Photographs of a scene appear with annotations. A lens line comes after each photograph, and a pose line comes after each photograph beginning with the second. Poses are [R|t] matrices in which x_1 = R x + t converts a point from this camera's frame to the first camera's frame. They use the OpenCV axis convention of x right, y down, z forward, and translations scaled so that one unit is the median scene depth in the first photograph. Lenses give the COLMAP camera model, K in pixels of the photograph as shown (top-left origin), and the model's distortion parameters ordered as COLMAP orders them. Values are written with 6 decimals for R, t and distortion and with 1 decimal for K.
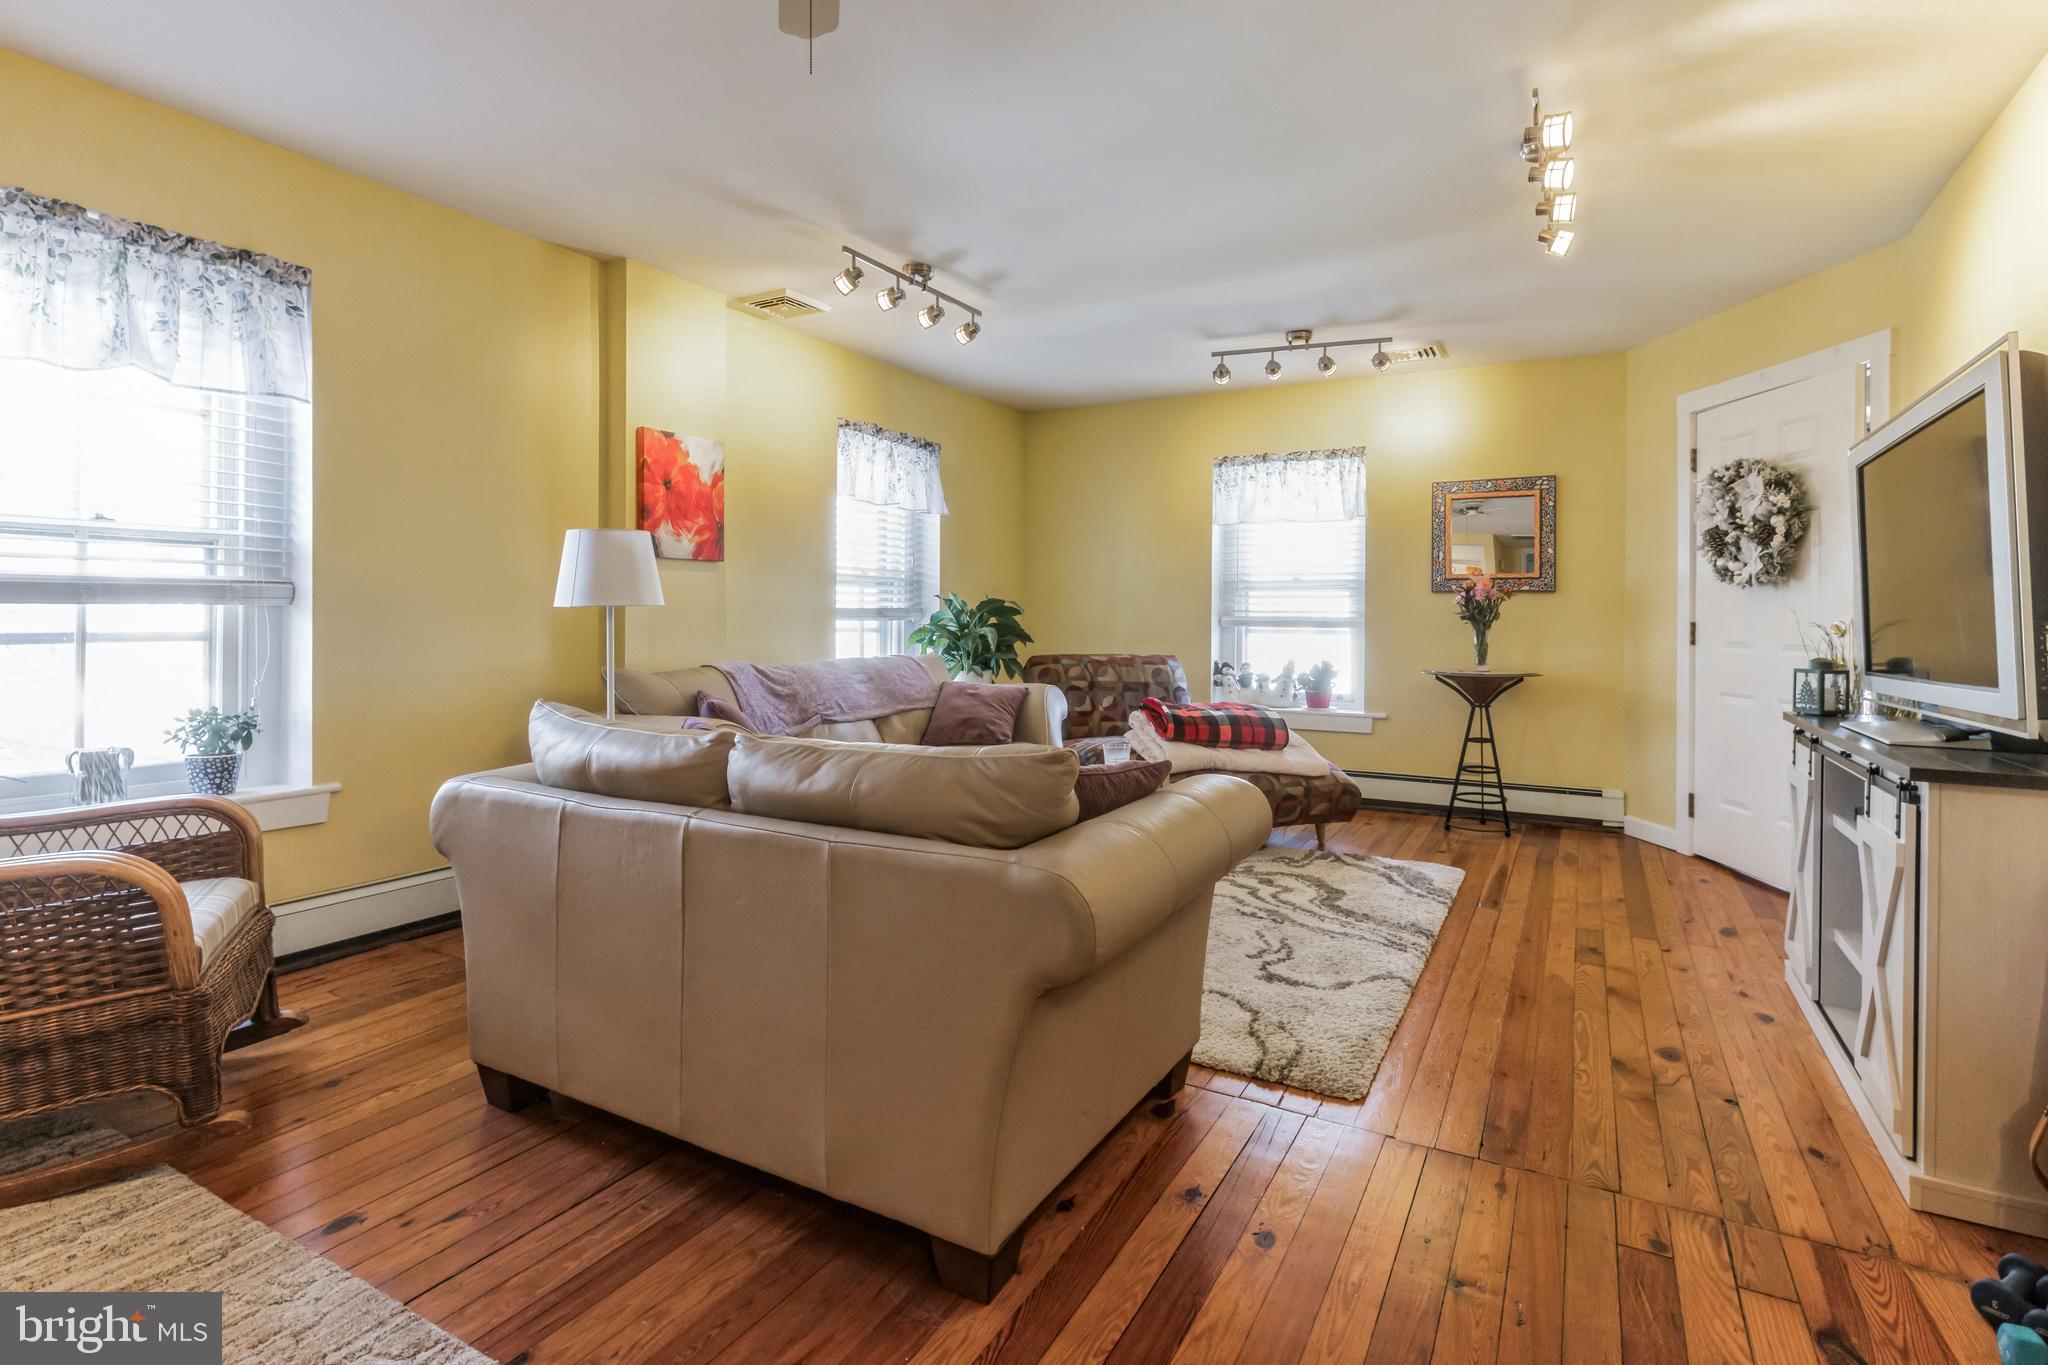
lens RADIAL K [[972.1, 0, 1035.2], [0, 972.1, 619.1], [0, 0, 1]] dist [-0.007313, -0.000300]
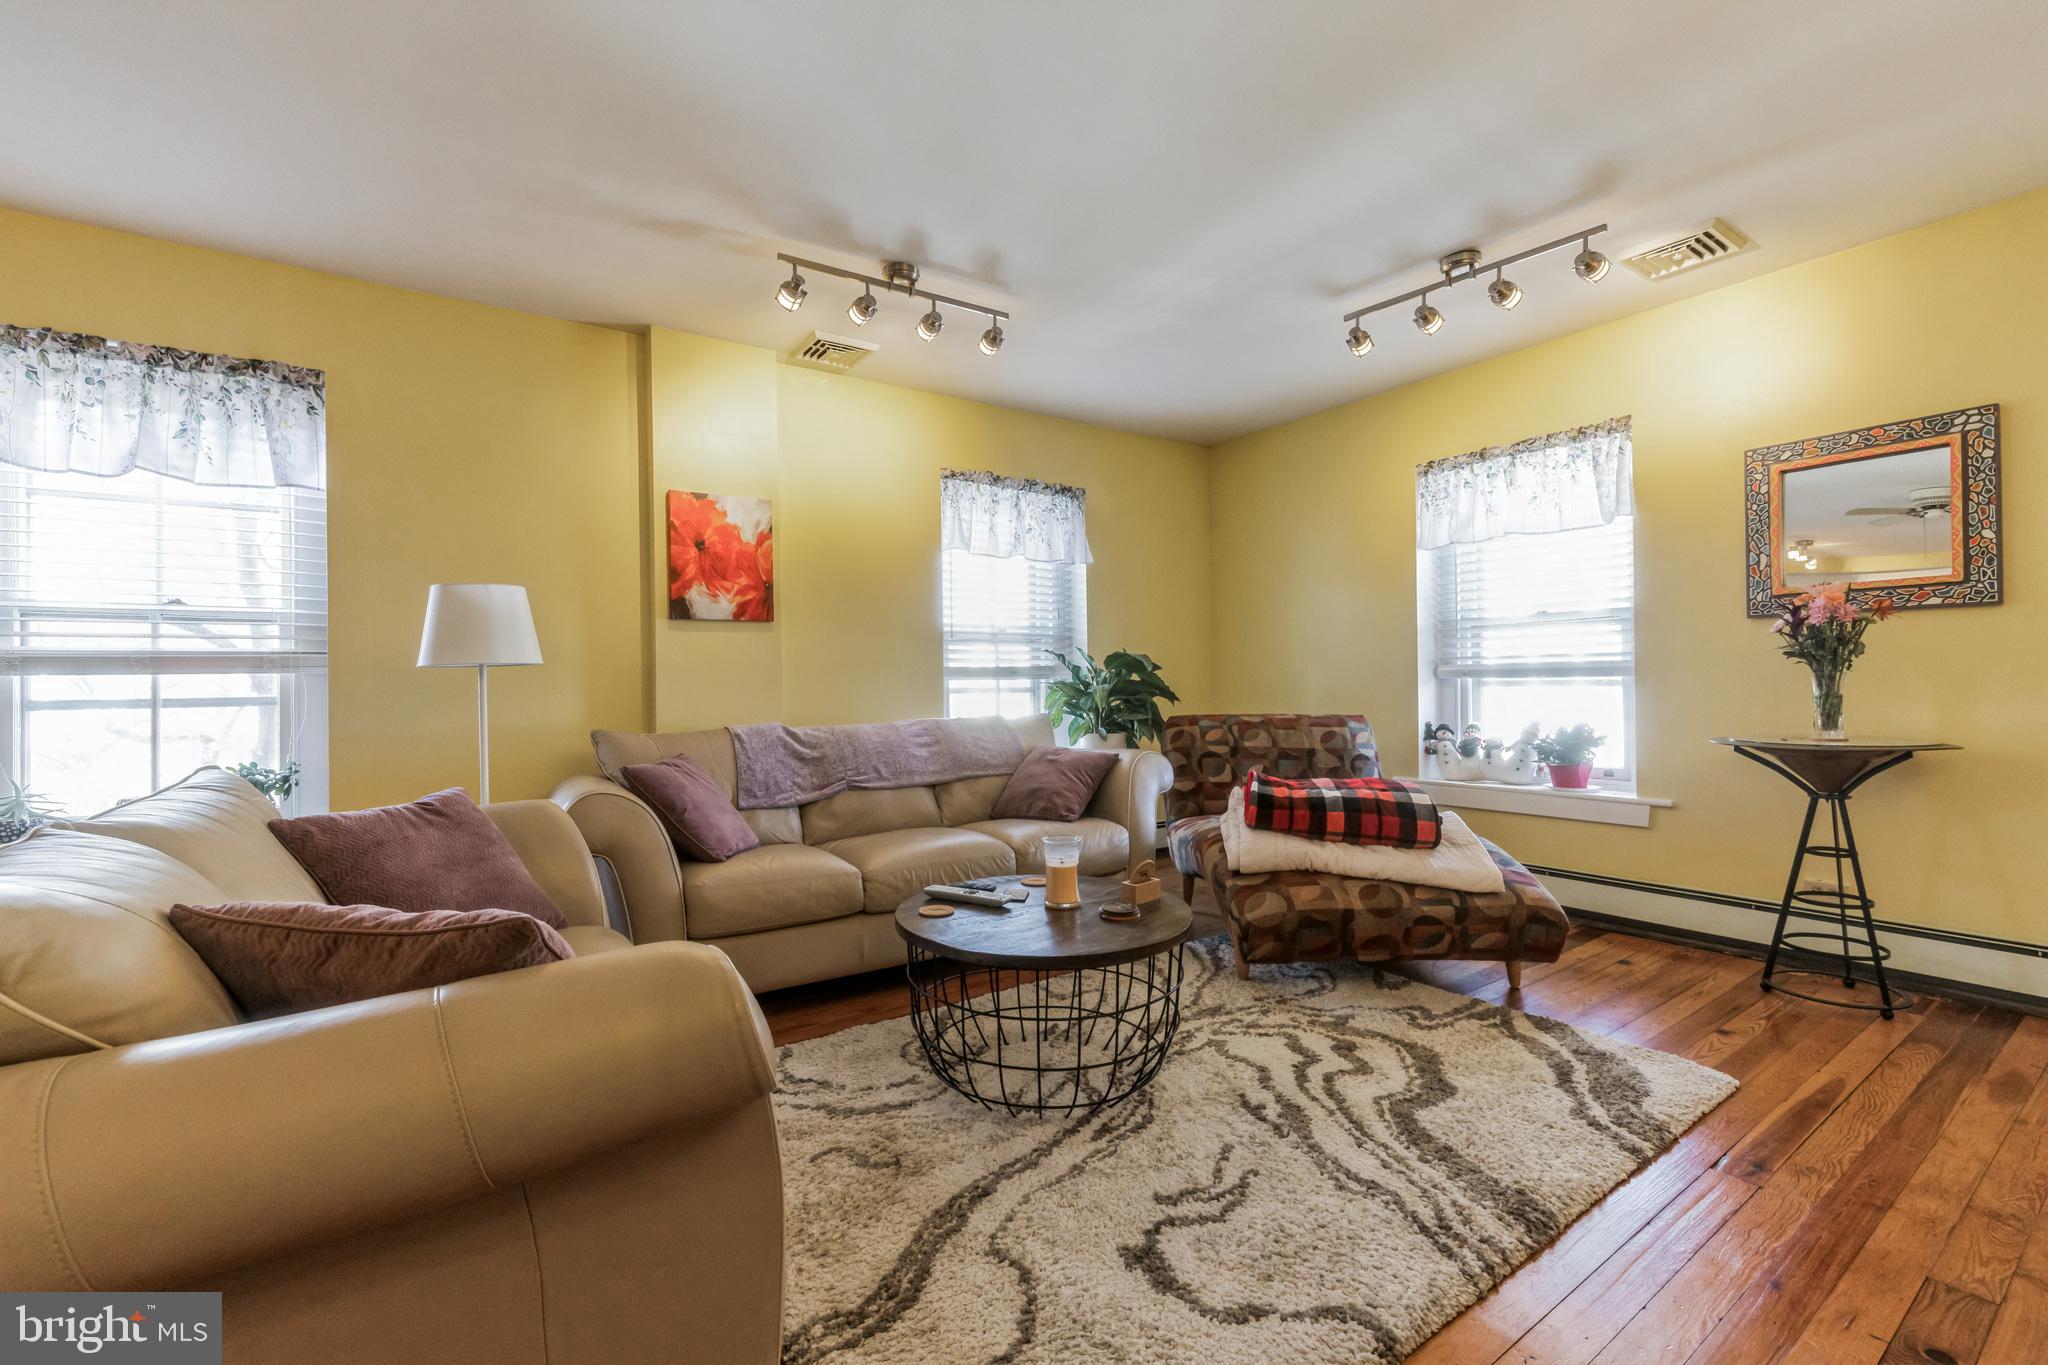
lens RADIAL K [[844.1, 0, 1024.0], [0, 844.1, 682.5], [0, 0, 1]] dist [-0.000373, 0.000236]
pose [[0.895609, -0.020087, -0.444389, 0.265771], [0.018826, 0.999796, -0.007251, 0.012826], [0.444444, -0.001872, 0.895804, 0.324204]]
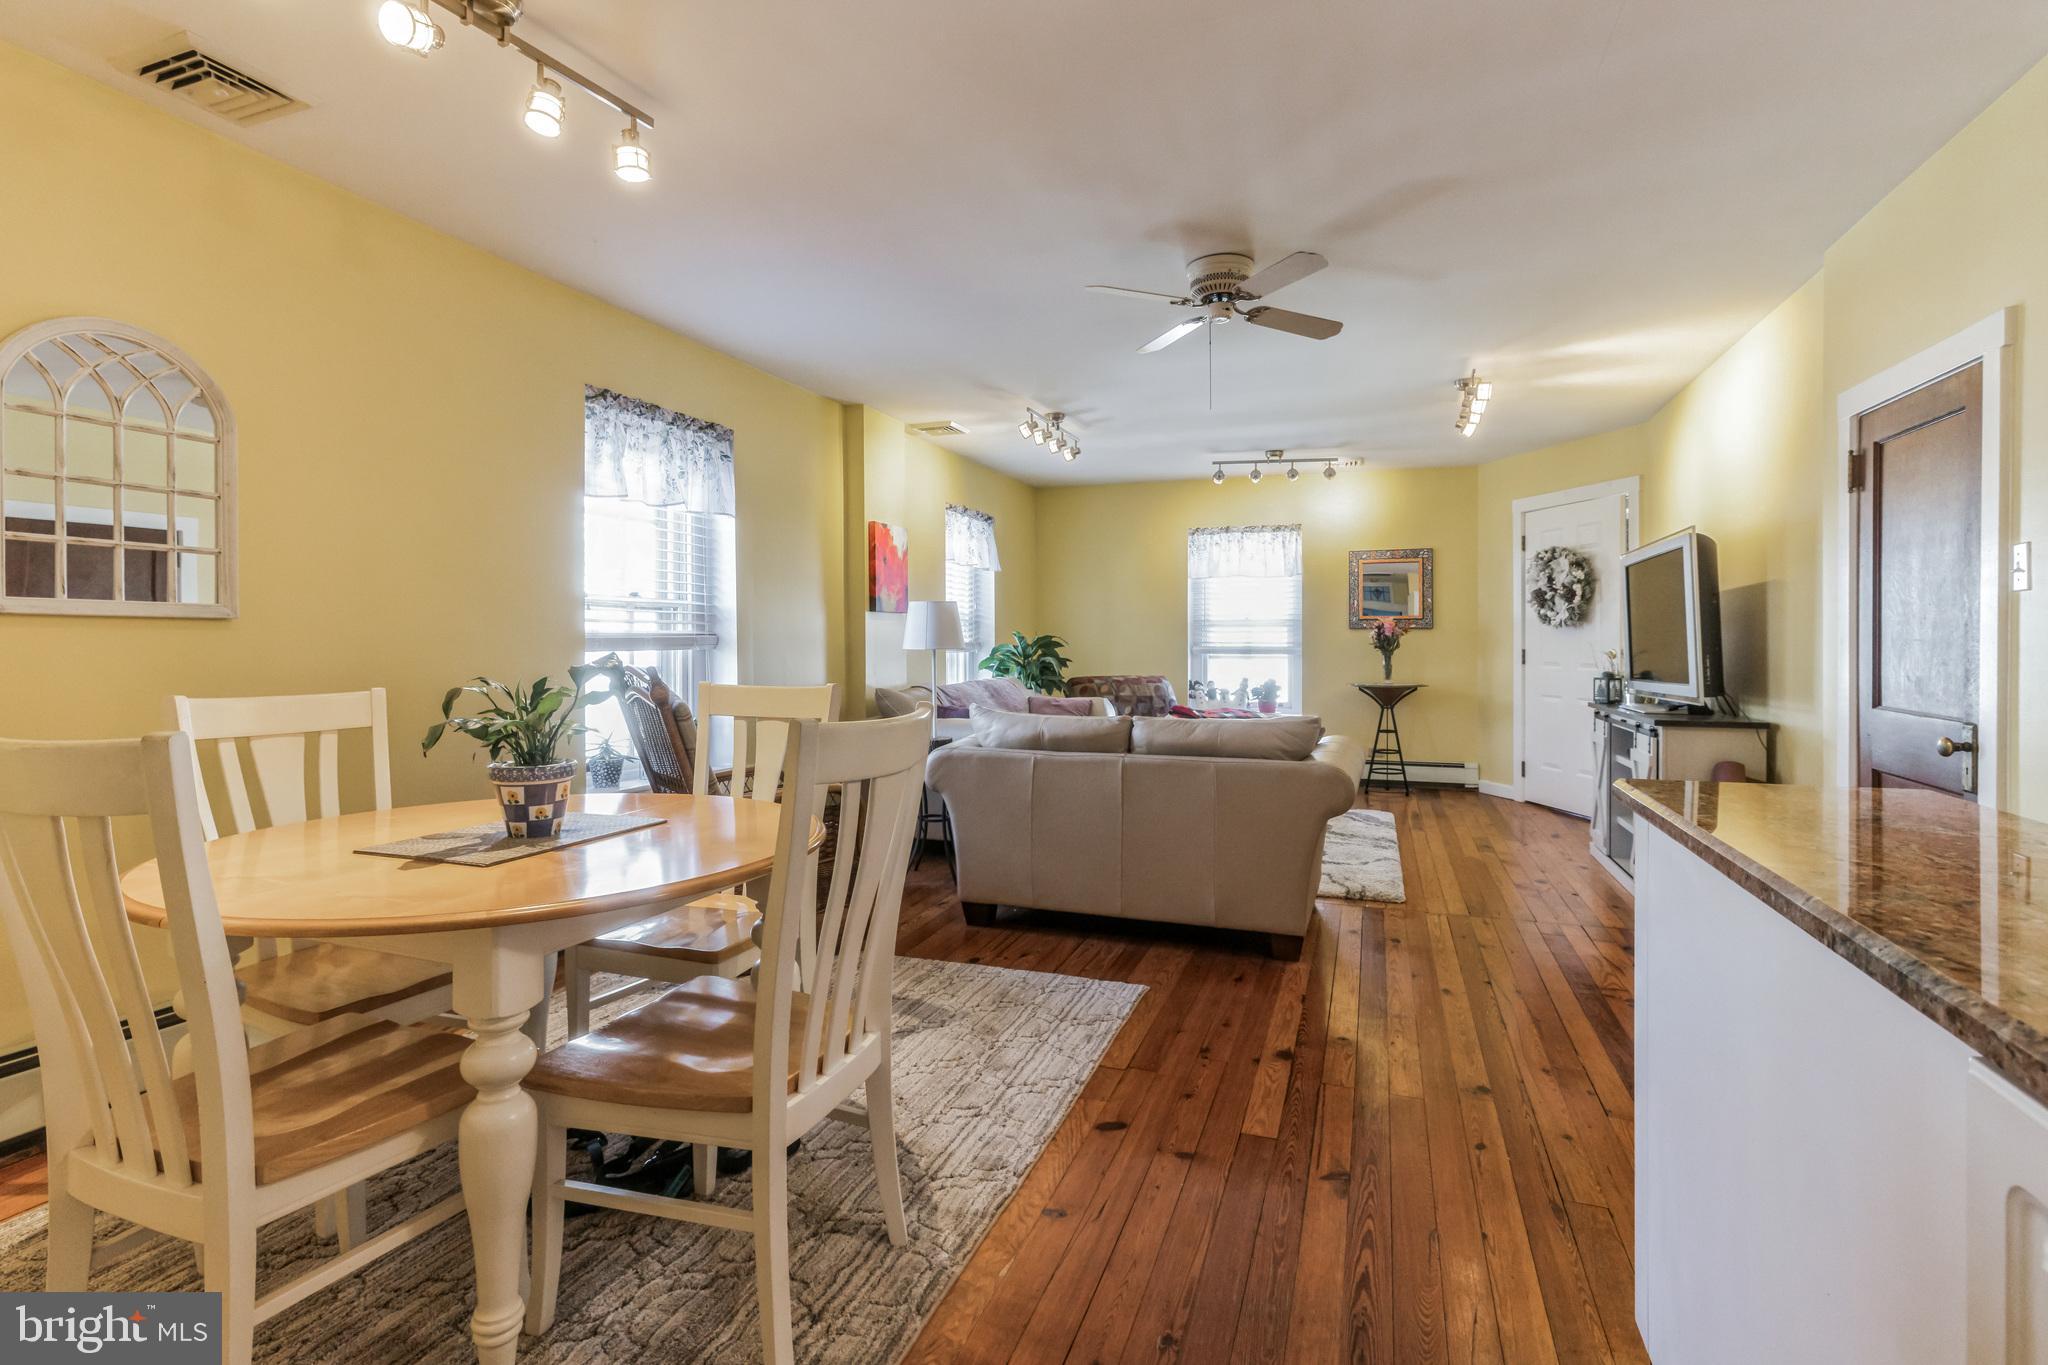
lens RADIAL K [[975.2, 0, 1020.4], [0, 975.2, 640.7], [0, 0, 1]] dist [-0.000034, -0.000042]
pose [[0.986144, -0.007471, 0.165723, -0.359536], [0.007695, 0.999970, -0.000711, -0.015238], [-0.165713, 0.001977, 0.986172, -0.386845]]
